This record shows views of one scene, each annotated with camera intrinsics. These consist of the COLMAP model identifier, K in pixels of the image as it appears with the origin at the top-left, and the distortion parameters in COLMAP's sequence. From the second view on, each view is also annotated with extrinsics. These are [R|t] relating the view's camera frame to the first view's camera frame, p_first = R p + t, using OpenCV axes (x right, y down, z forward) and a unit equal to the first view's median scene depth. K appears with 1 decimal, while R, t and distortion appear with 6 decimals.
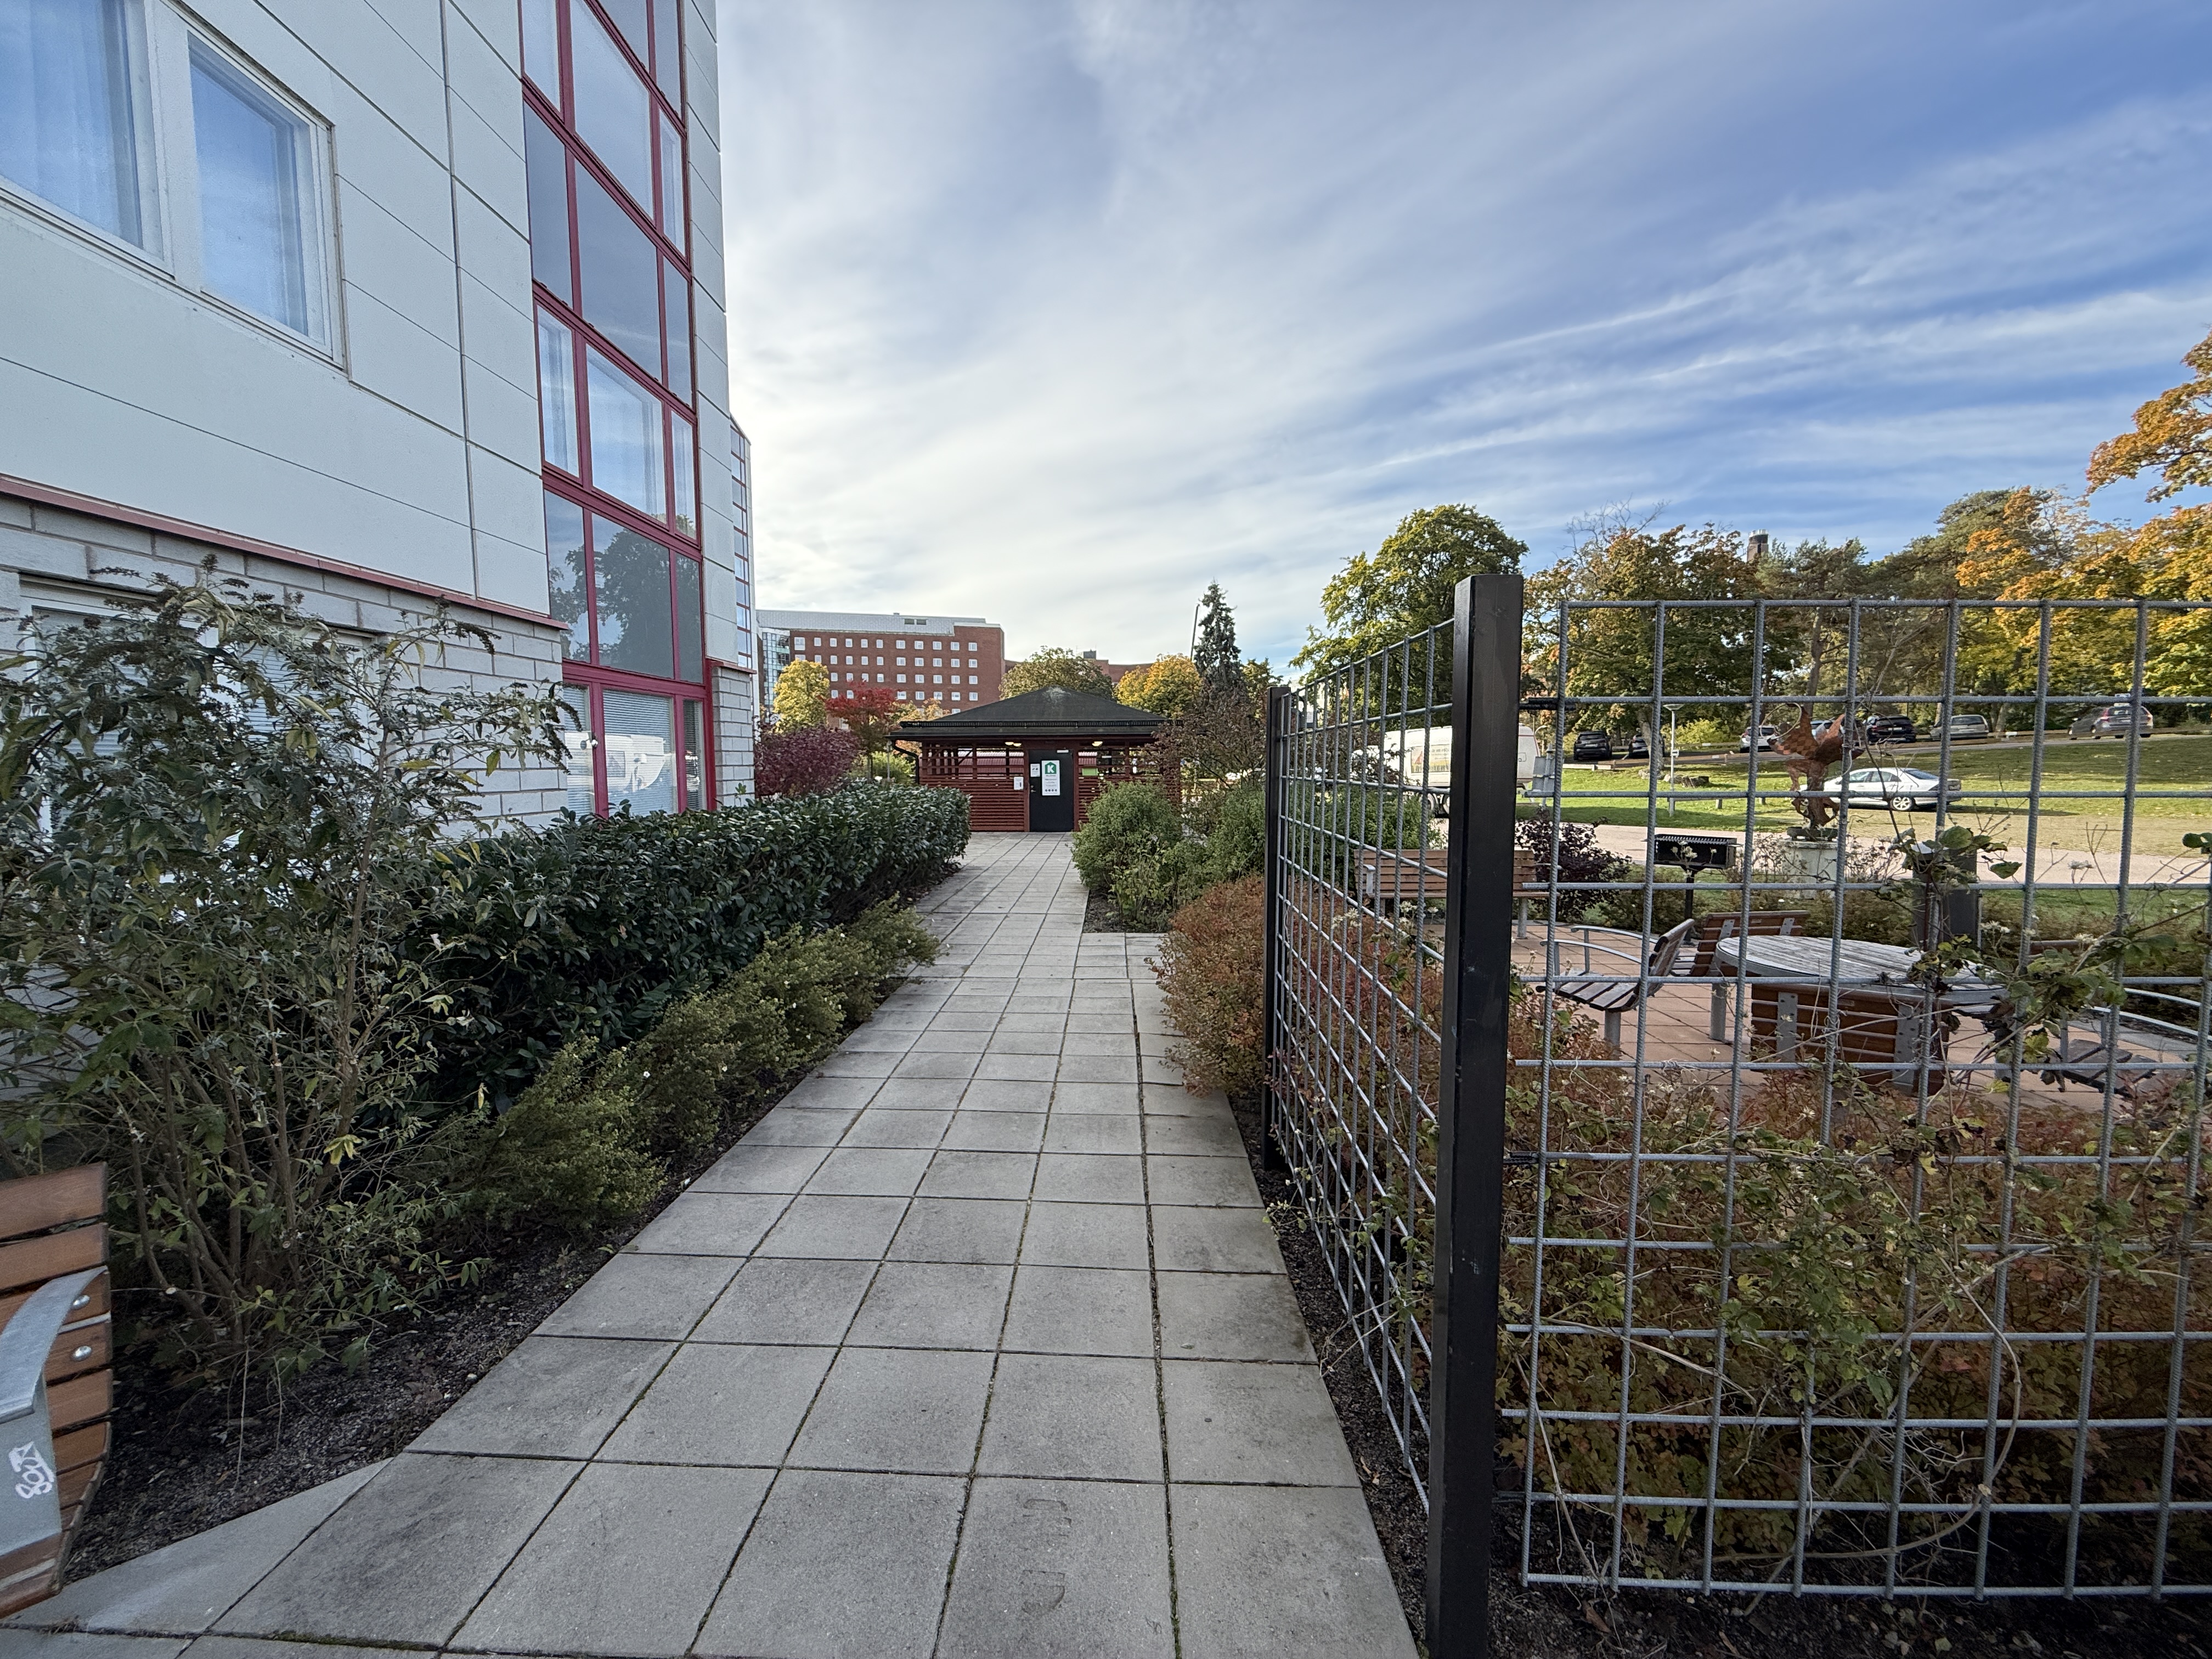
lens RADIAL K [[884.9, 0, 1099.9], [0, 884.9, 831.8], [0, 0, 1]] dist [0.000866, 0.000186]
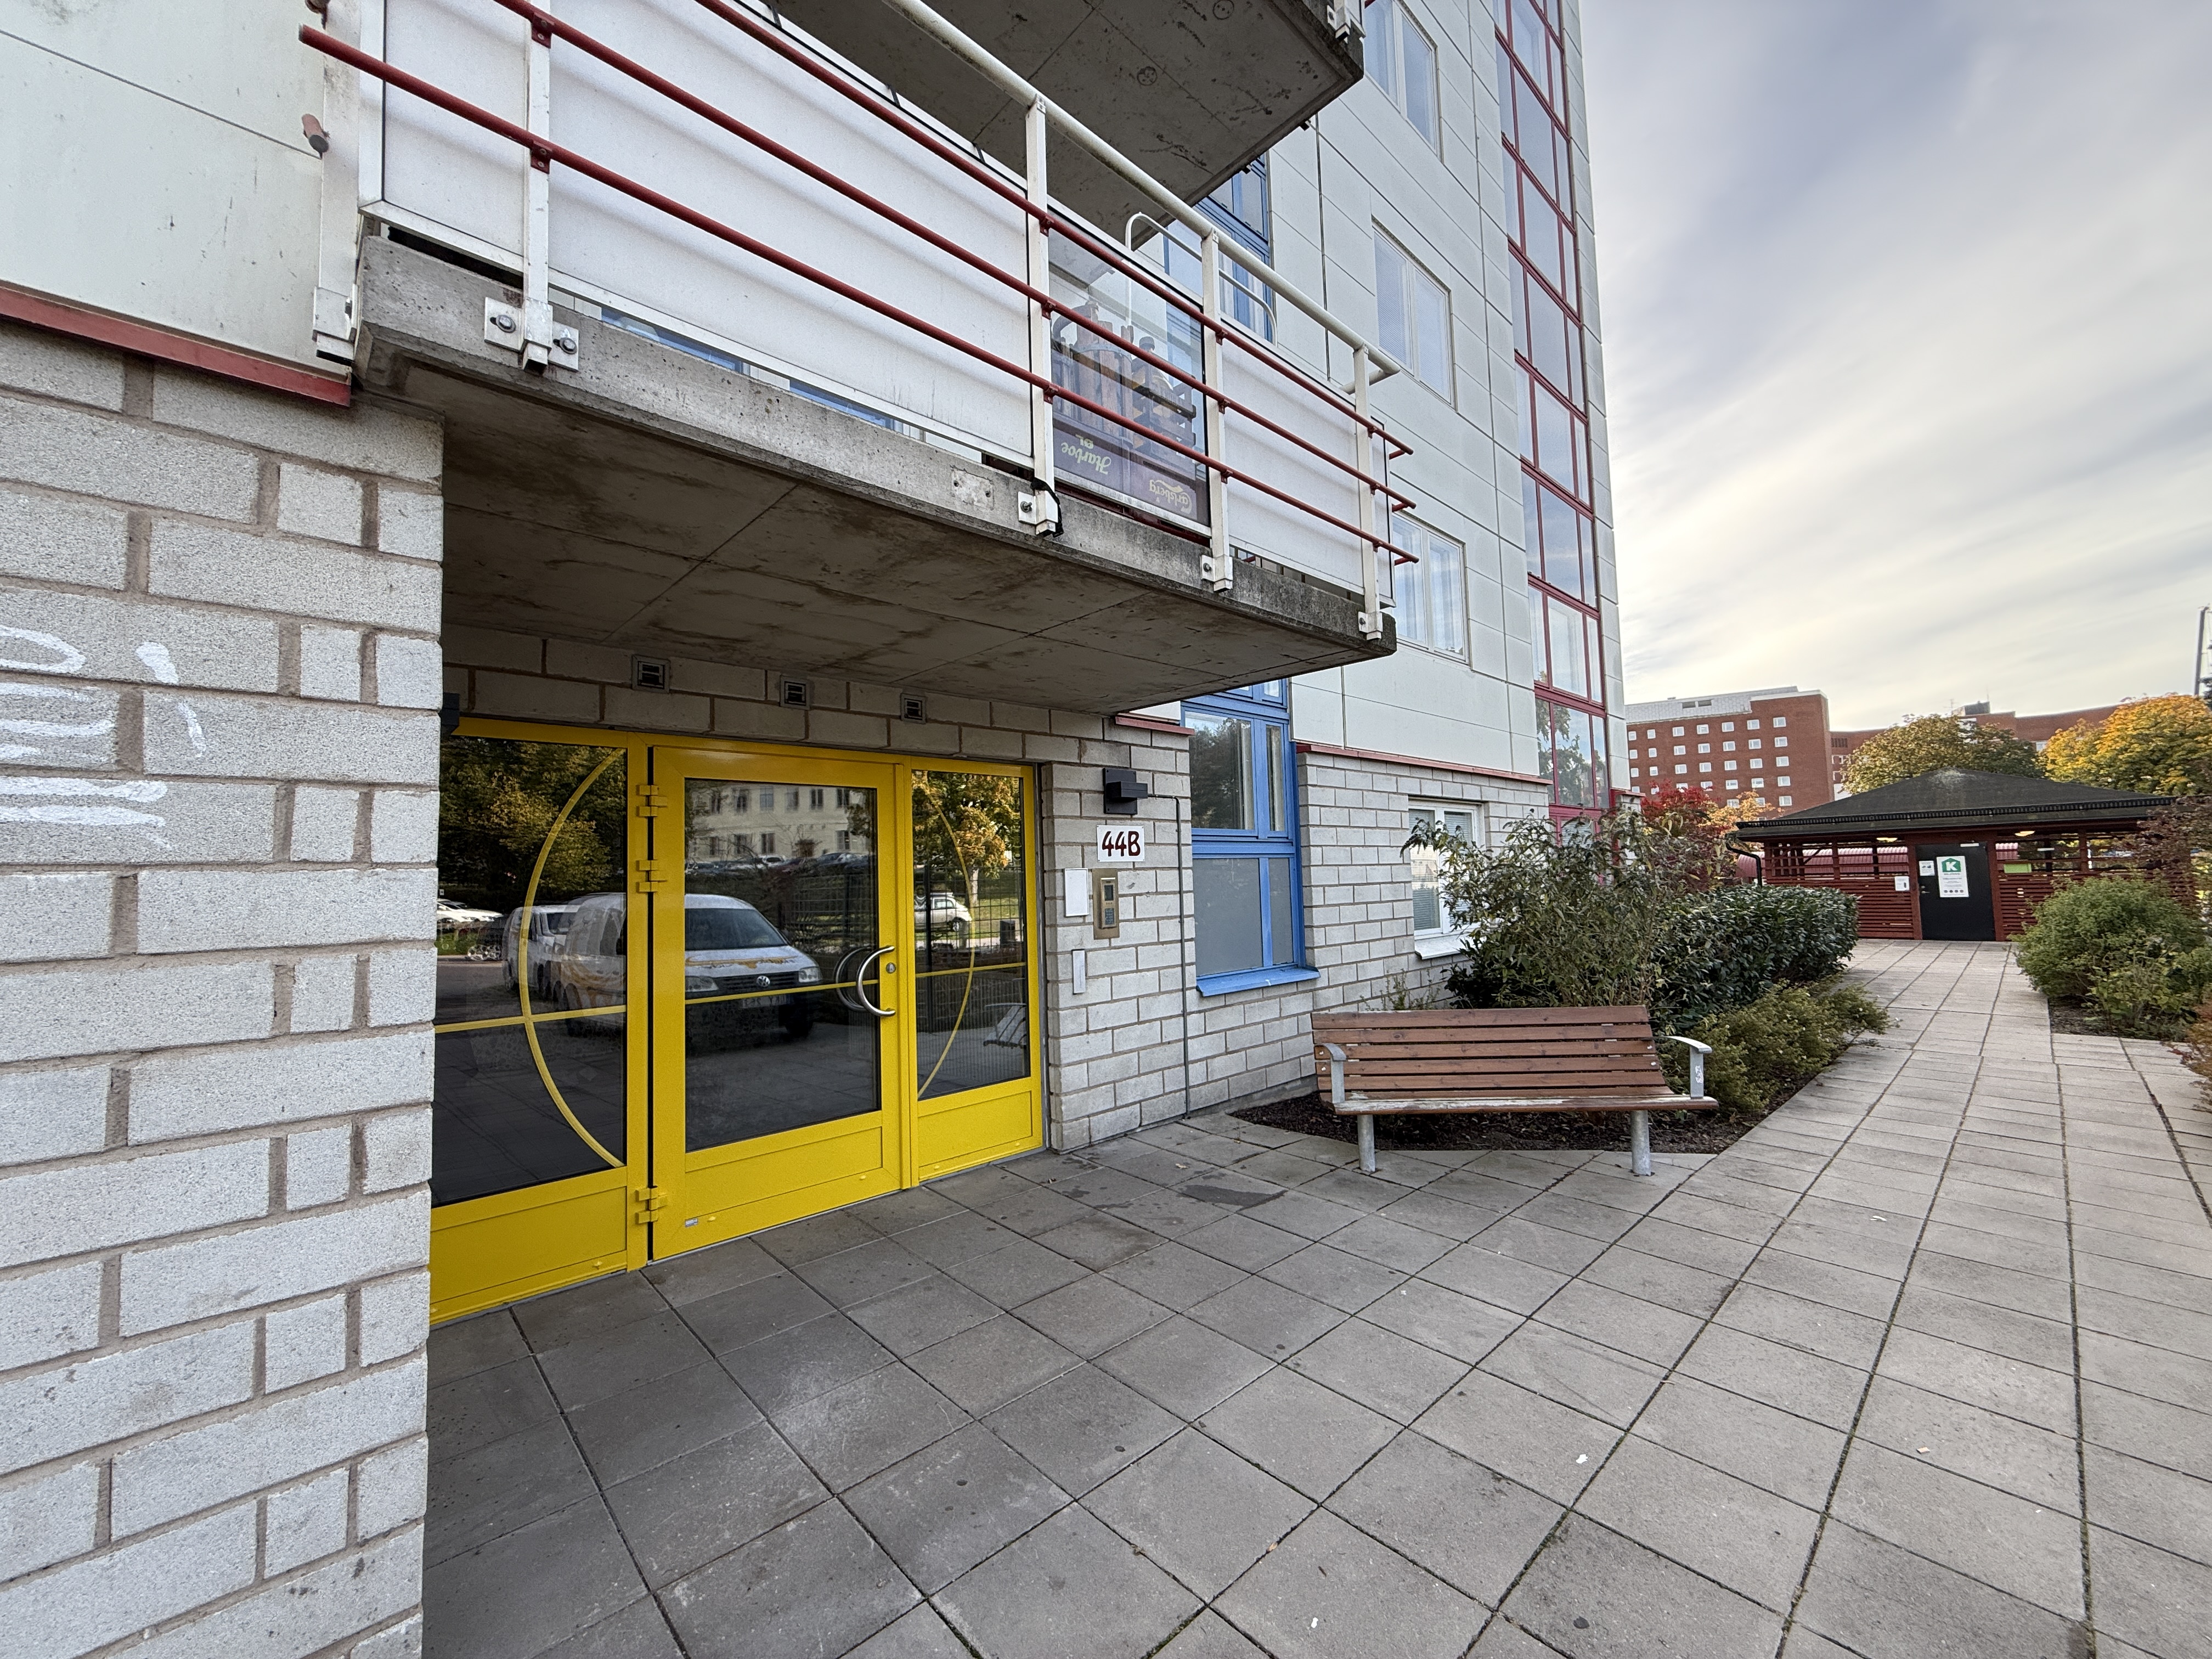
lens RADIAL K [[884.9, 0, 1099.9], [0, 884.9, 831.8], [0, 0, 1]] dist [0.000866, 0.000186]
pose [[0.698598, -0.056746, -0.713261, -0.017784], [-0.029397, 0.993732, -0.107853, 0.012238], [0.714911, 0.096313, 0.692551, -0.182463]]
